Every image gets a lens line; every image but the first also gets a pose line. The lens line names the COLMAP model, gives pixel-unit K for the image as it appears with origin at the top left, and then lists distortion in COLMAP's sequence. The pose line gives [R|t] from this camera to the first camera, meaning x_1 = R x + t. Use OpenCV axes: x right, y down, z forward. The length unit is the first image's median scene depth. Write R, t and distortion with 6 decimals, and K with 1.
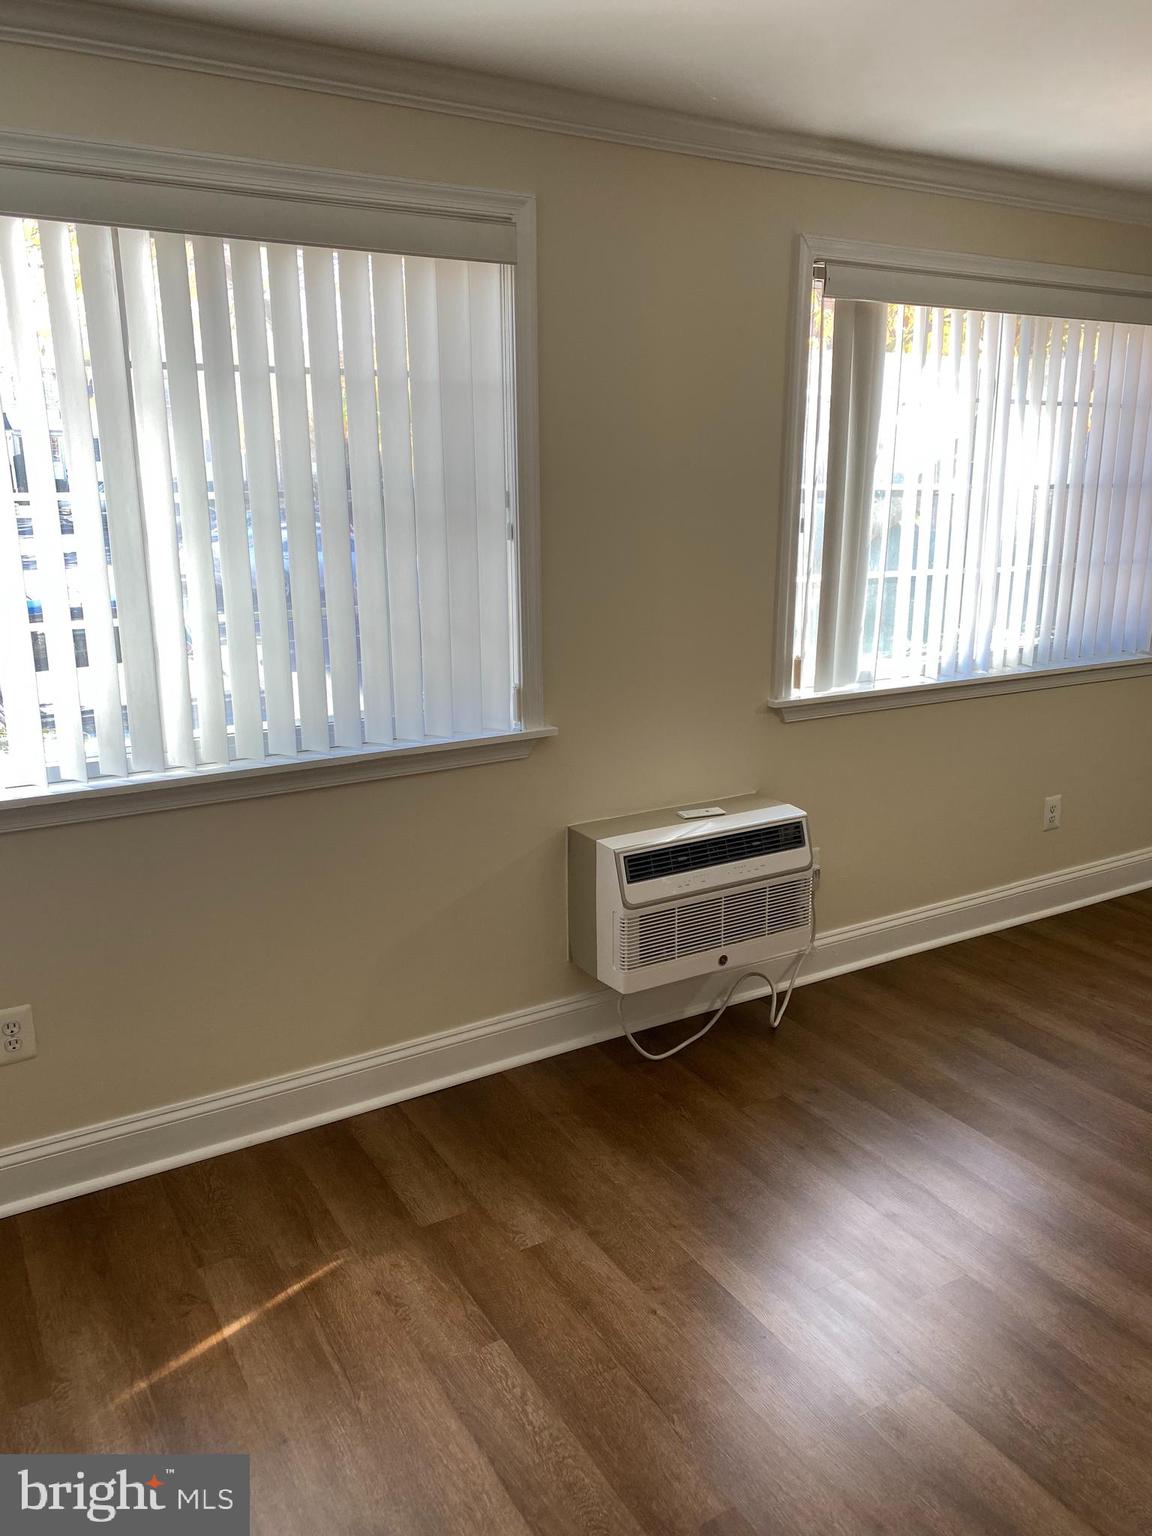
lens RADIAL K [[1156.9, 0, 585.3], [0, 1156.9, 769.8], [0, 0, 1]] dist [0.101935, -0.136520]
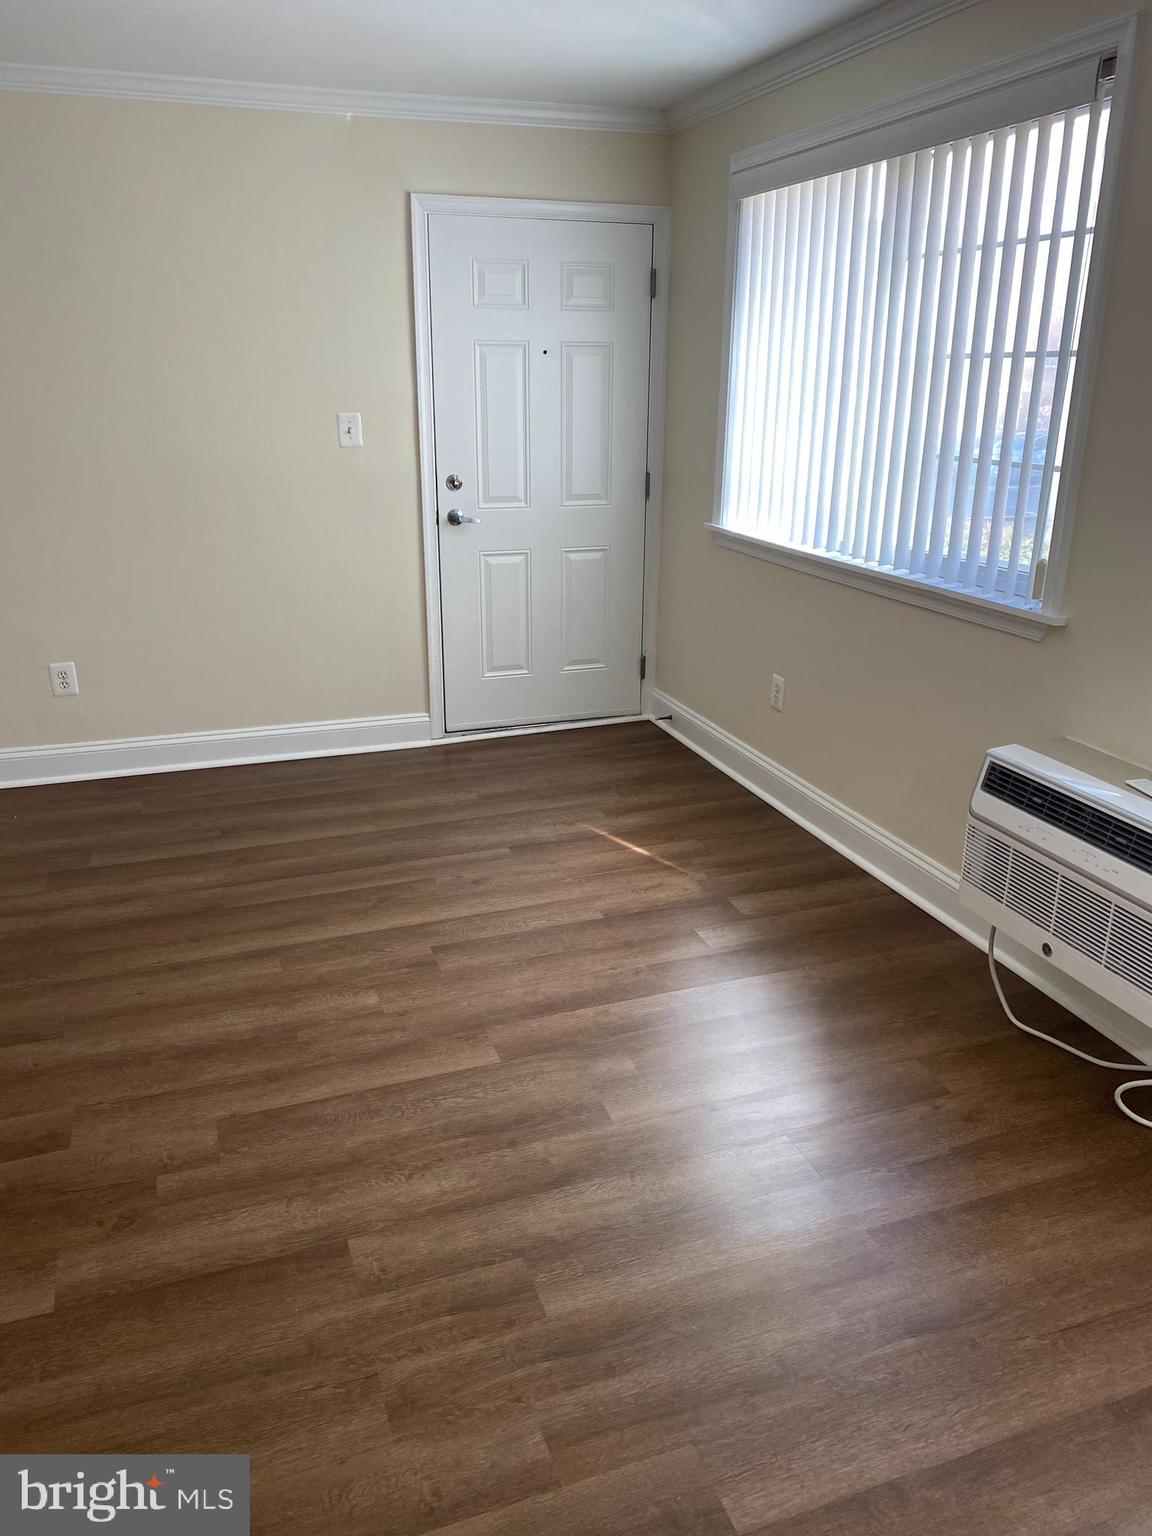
lens RADIAL K [[1156.9, 0, 585.3], [0, 1156.9, 769.8], [0, 0, 1]] dist [0.101935, -0.136520]
pose [[-0.189718, 0.325459, -0.926328, 1.039448], [-0.238675, 0.899875, 0.365047, -0.195790], [0.952387, 0.290347, -0.093044, 0.859869]]
